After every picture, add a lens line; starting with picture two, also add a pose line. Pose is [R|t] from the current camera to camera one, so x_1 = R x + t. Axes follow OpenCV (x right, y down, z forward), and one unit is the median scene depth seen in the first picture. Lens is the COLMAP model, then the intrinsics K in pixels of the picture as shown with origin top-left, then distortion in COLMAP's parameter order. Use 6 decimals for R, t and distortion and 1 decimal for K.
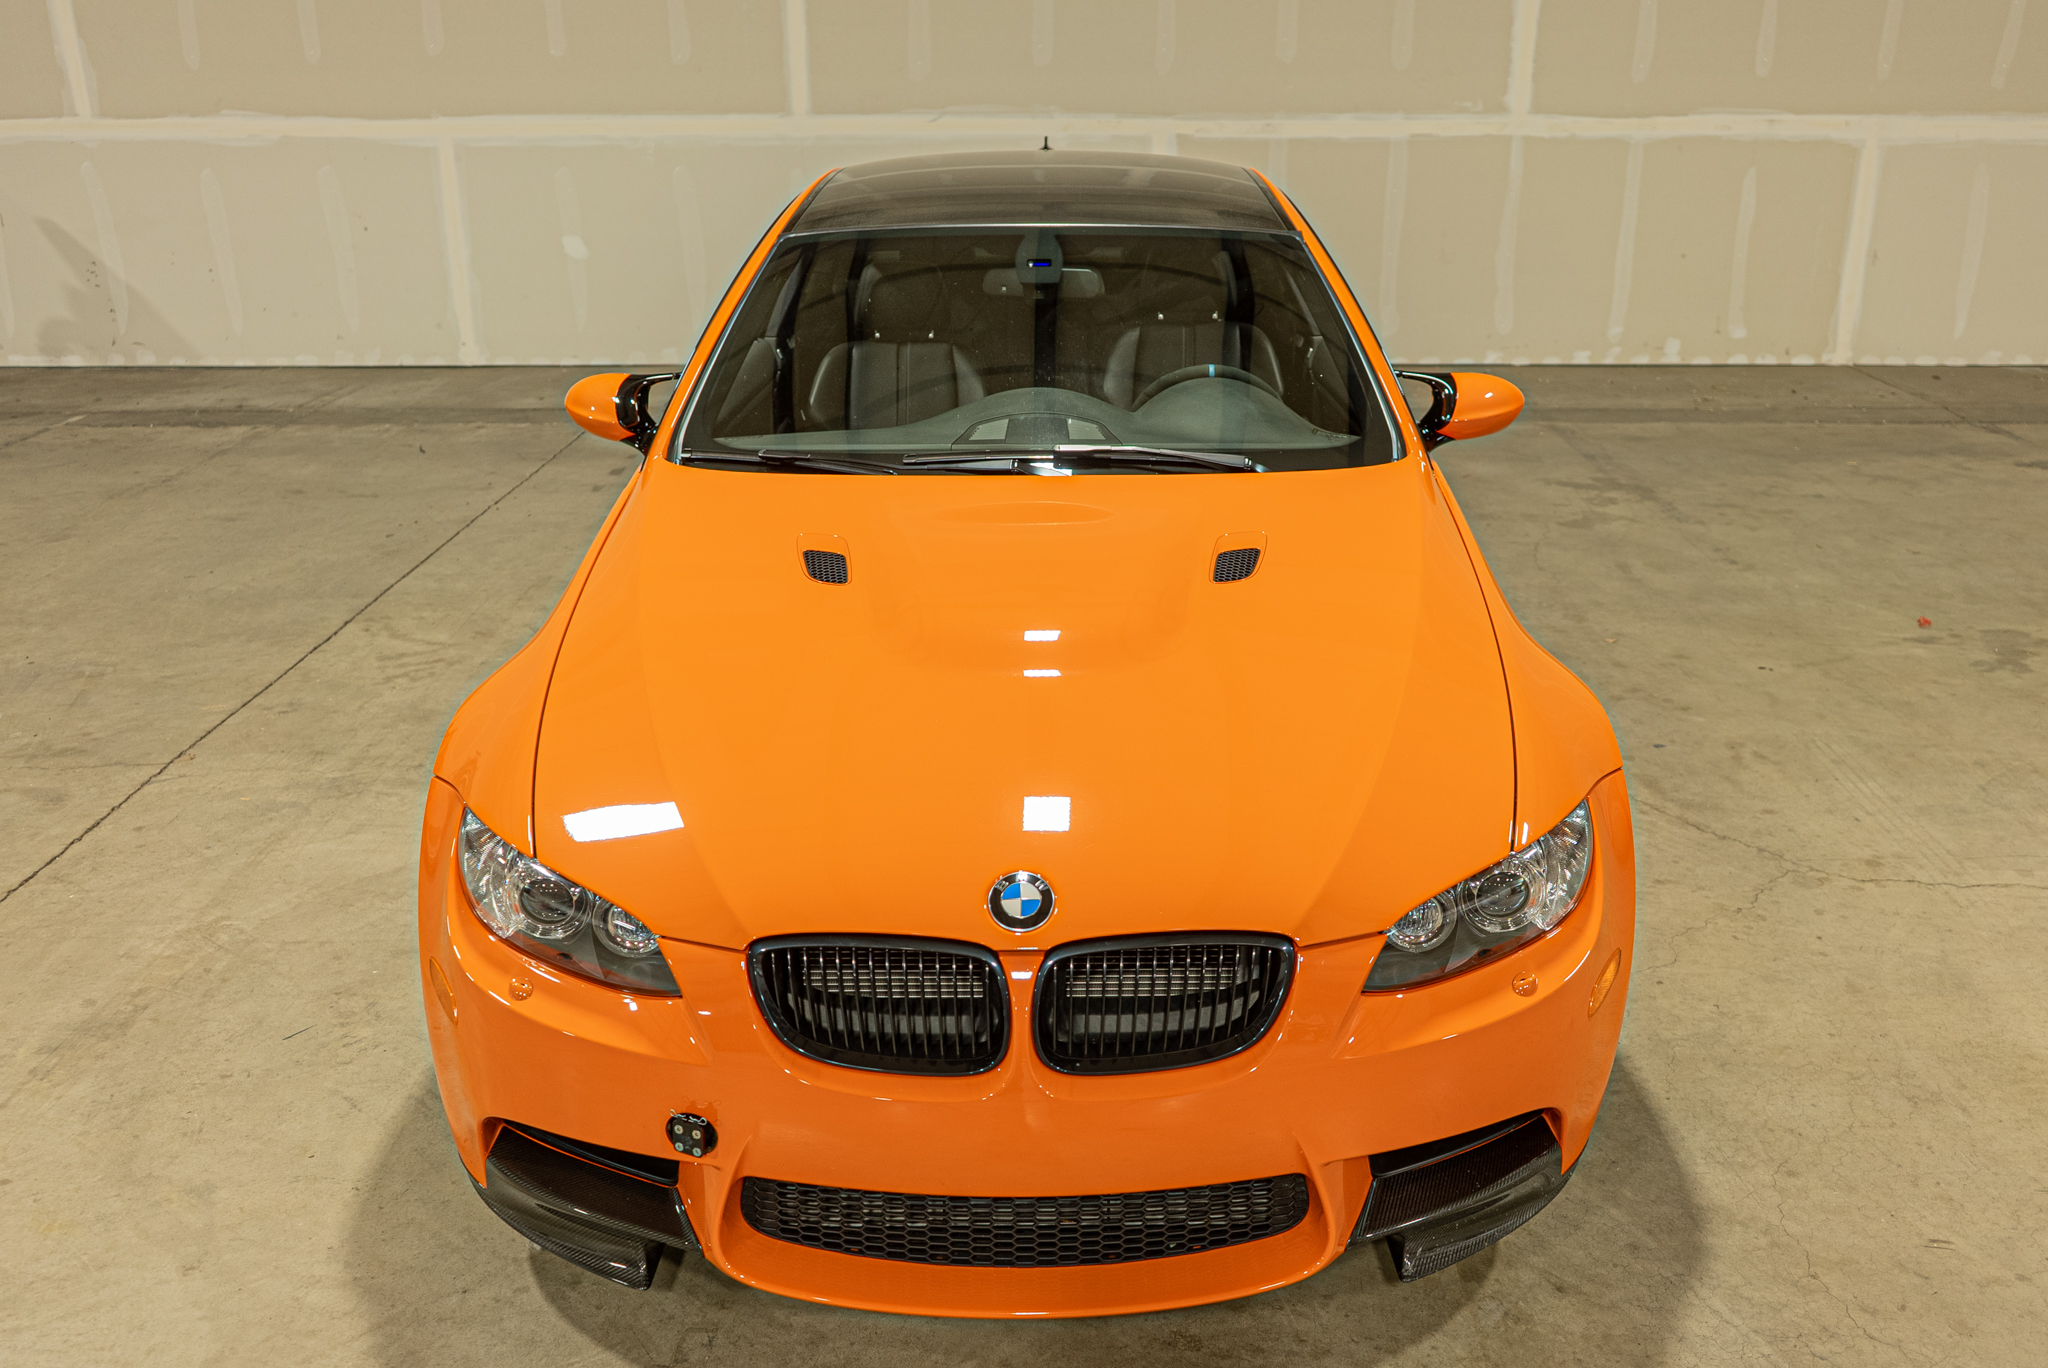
lens RADIAL K [[1749.5, 0, 1083.8], [0, 1749.5, 685.1], [0, 0, 1]] dist [-0.005600, -0.000214]
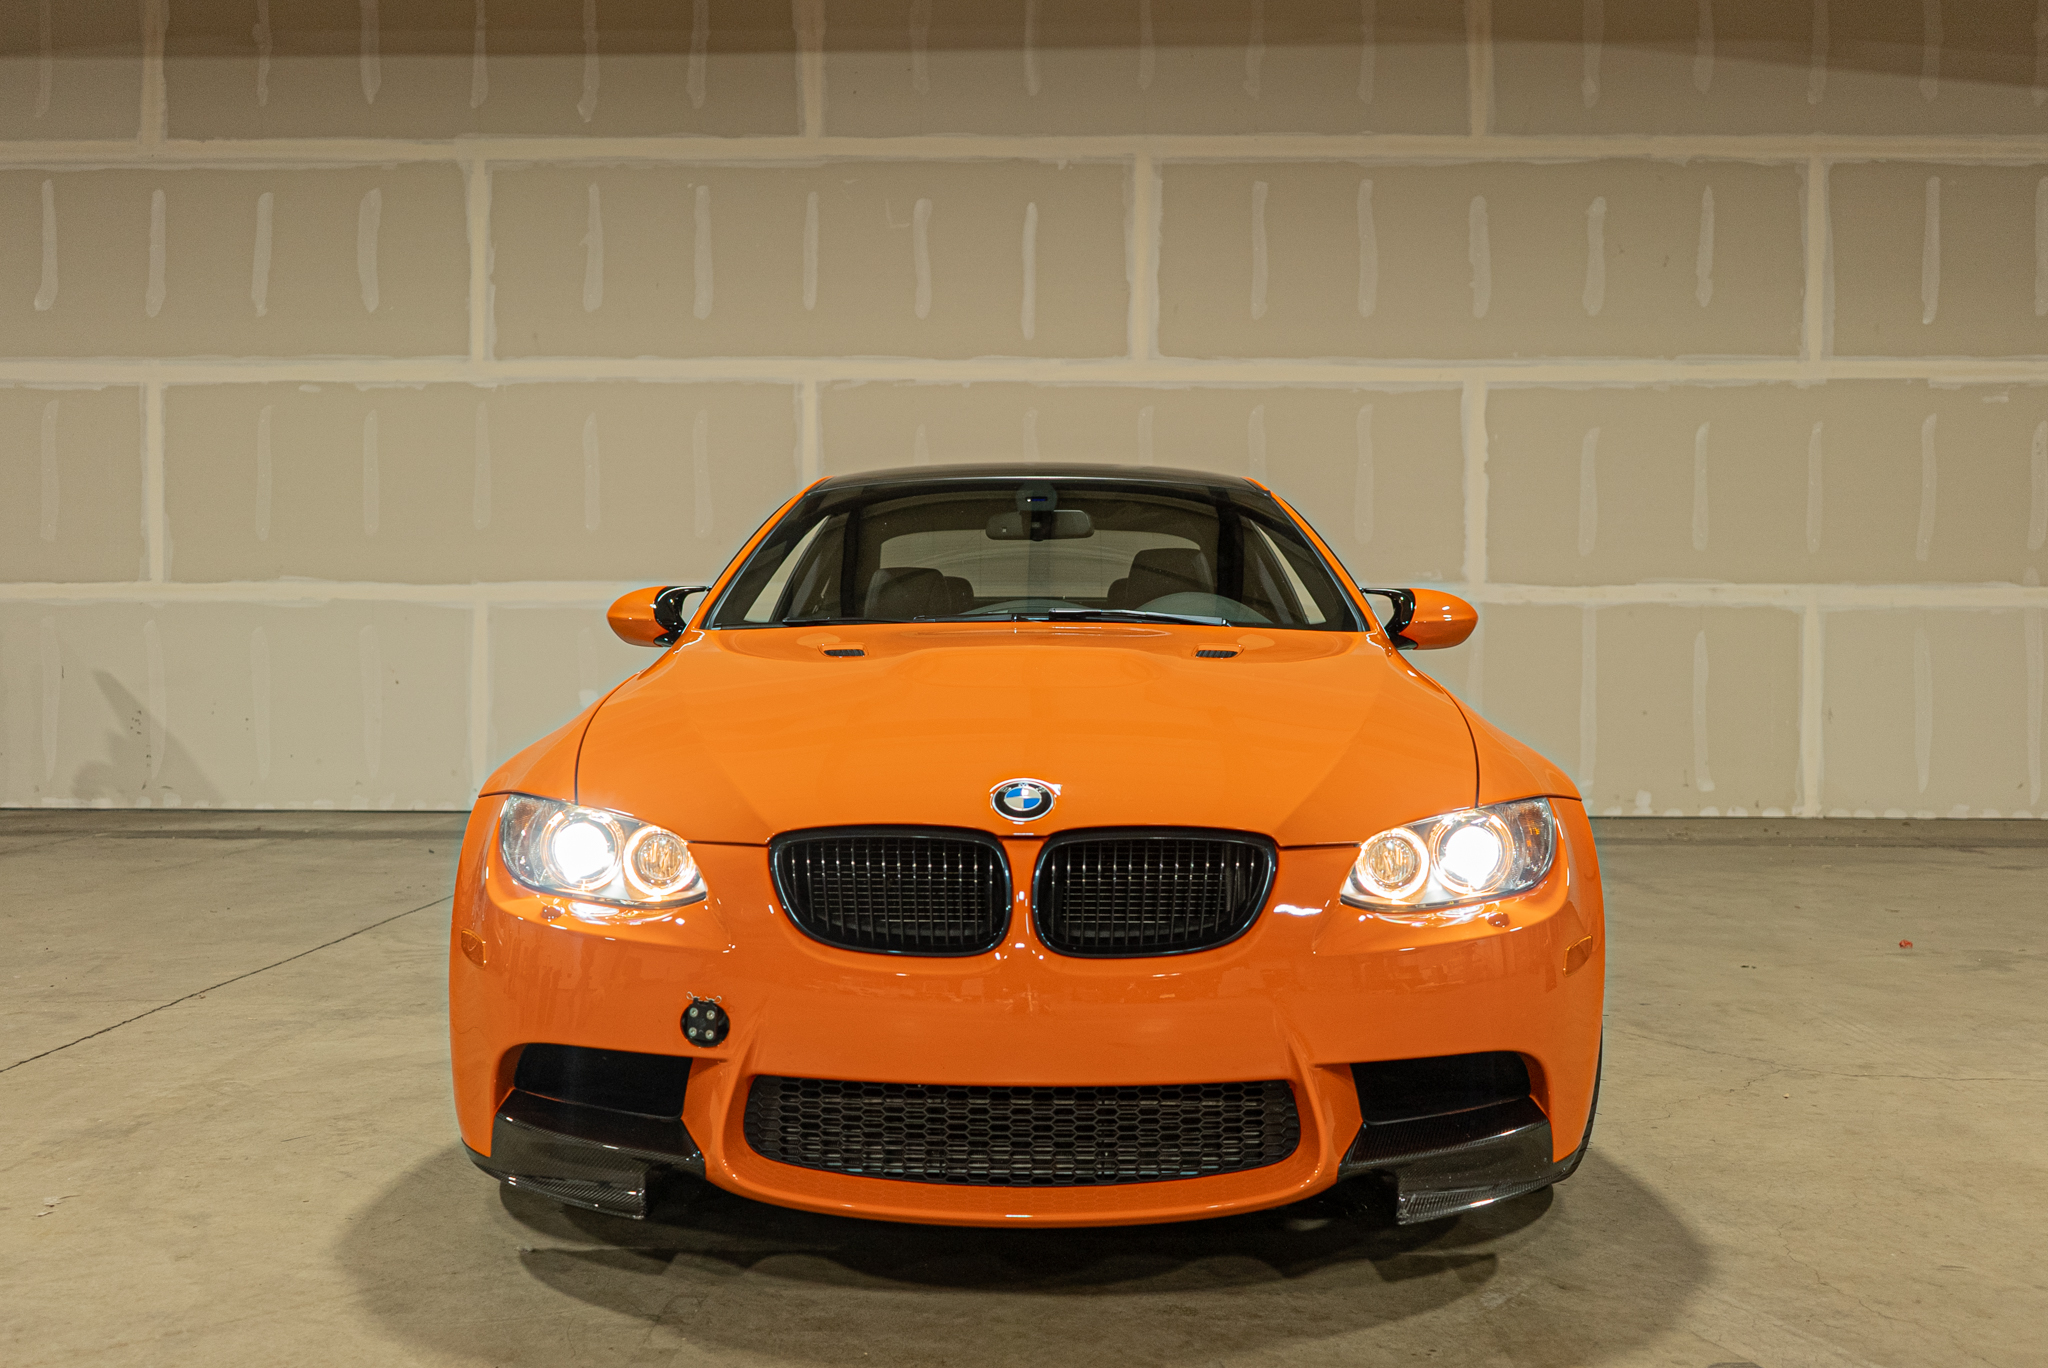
lens RADIAL K [[1785.8, 0, 1024.0], [0, 1785.8, 684.0], [0, 0, 1]] dist [-0.009957, 0.005058]
pose [[0.999695, 0.005040, -0.024160, -0.005680], [-0.012883, 0.941541, -0.336652, 0.283080], [0.021051, 0.336860, 0.941319, -0.047272]]
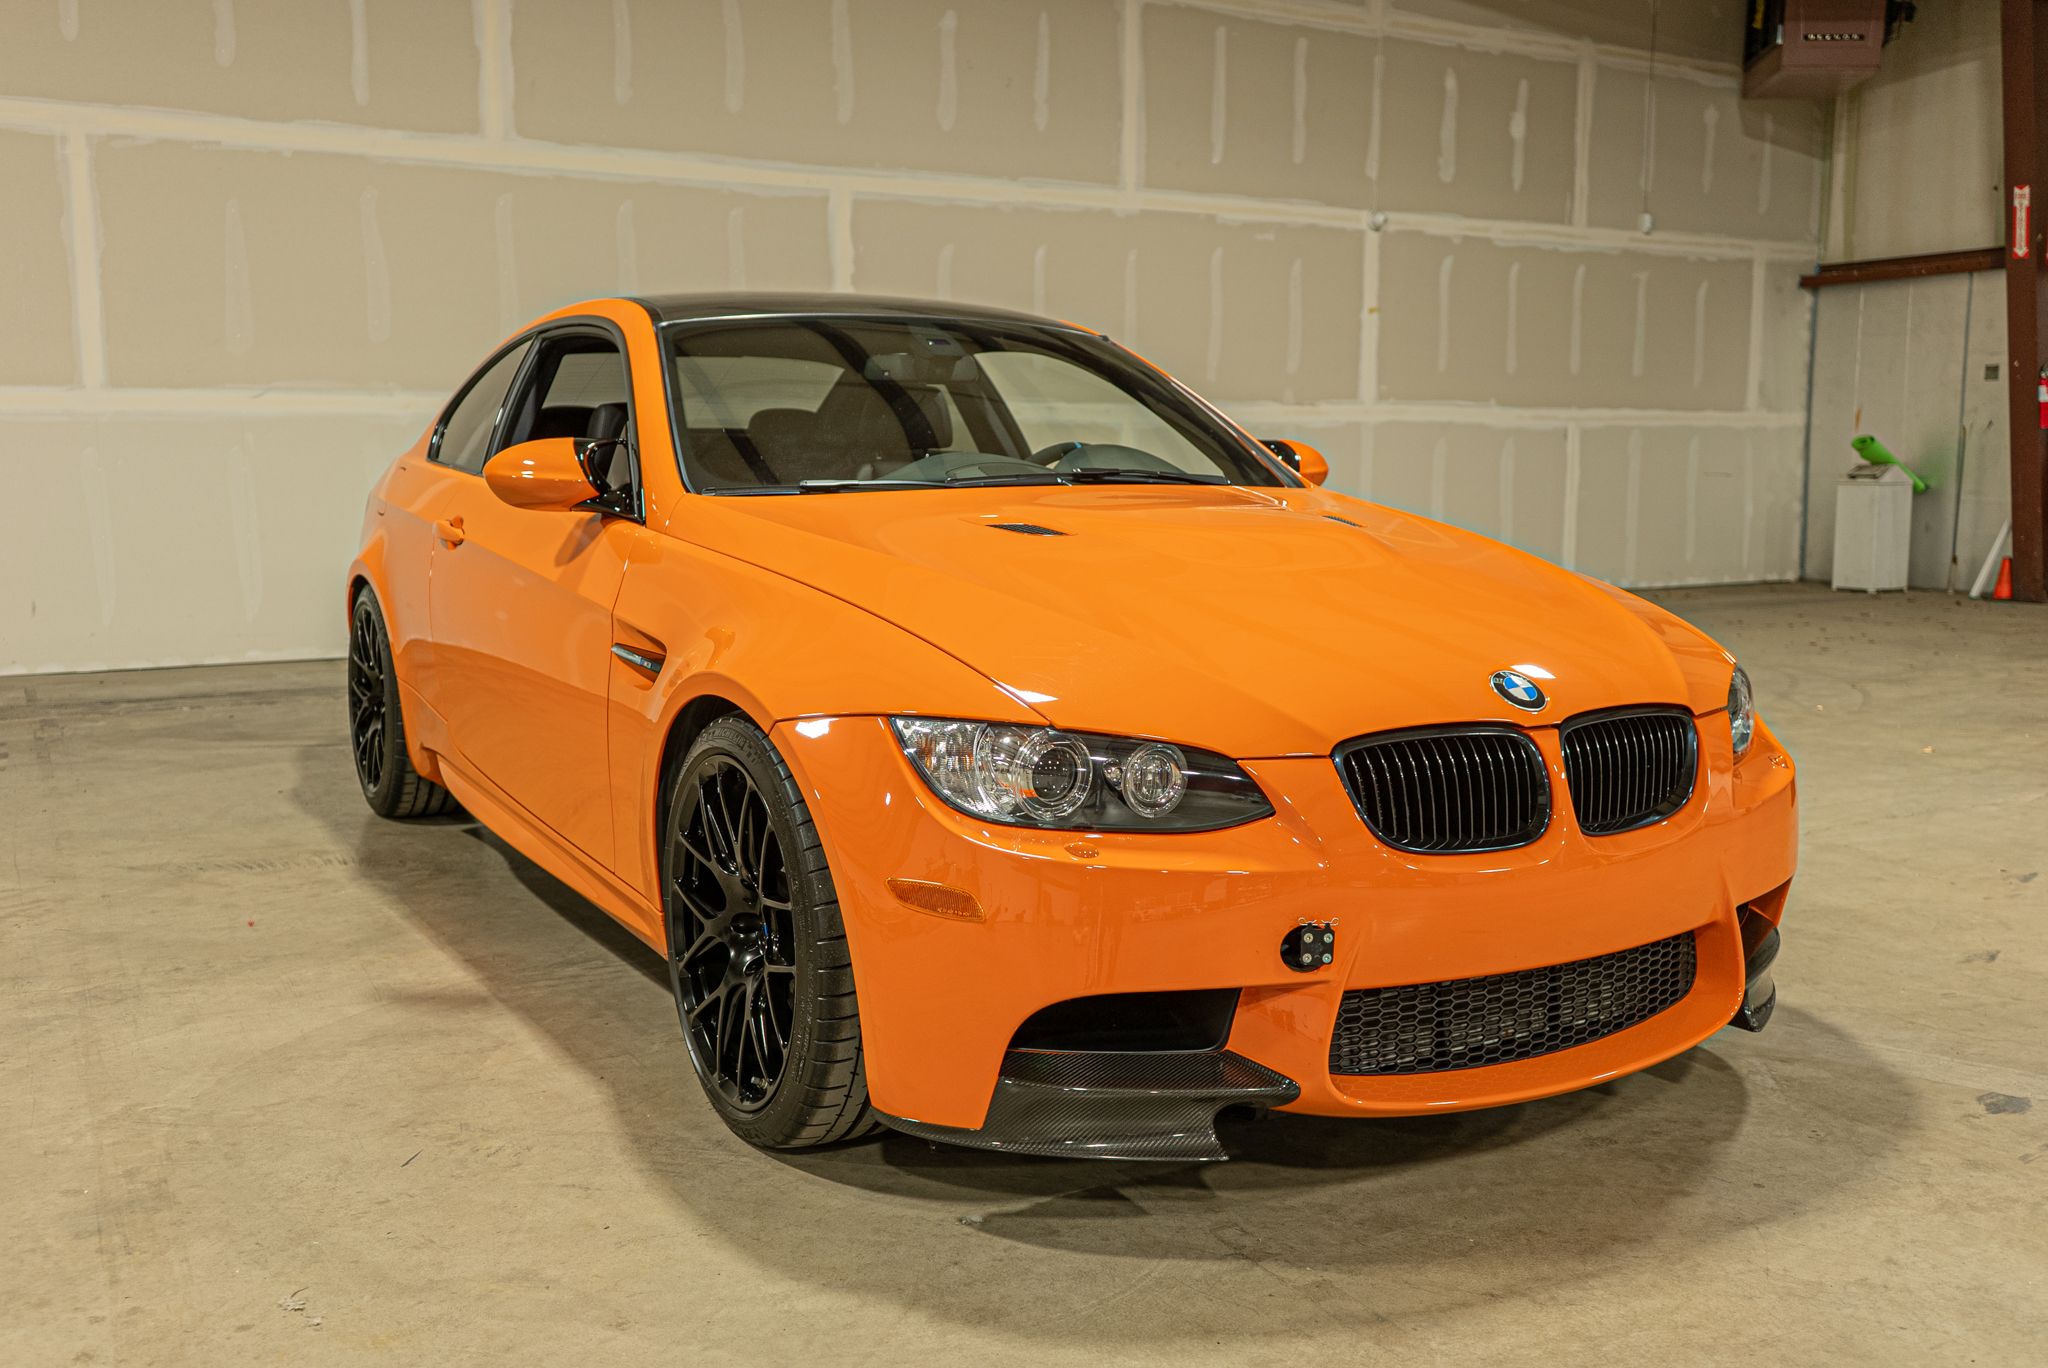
lens RADIAL K [[1832.7, 0, 1019.6], [0, 1832.7, 685.9], [0, 0, 1]] dist [0.000416, 0.008305]
pose [[0.871616, -0.062920, 0.486134, -0.581006], [0.172212, 0.967817, -0.183504, 0.184787], [-0.458943, 0.243663, 0.854400, 0.096569]]
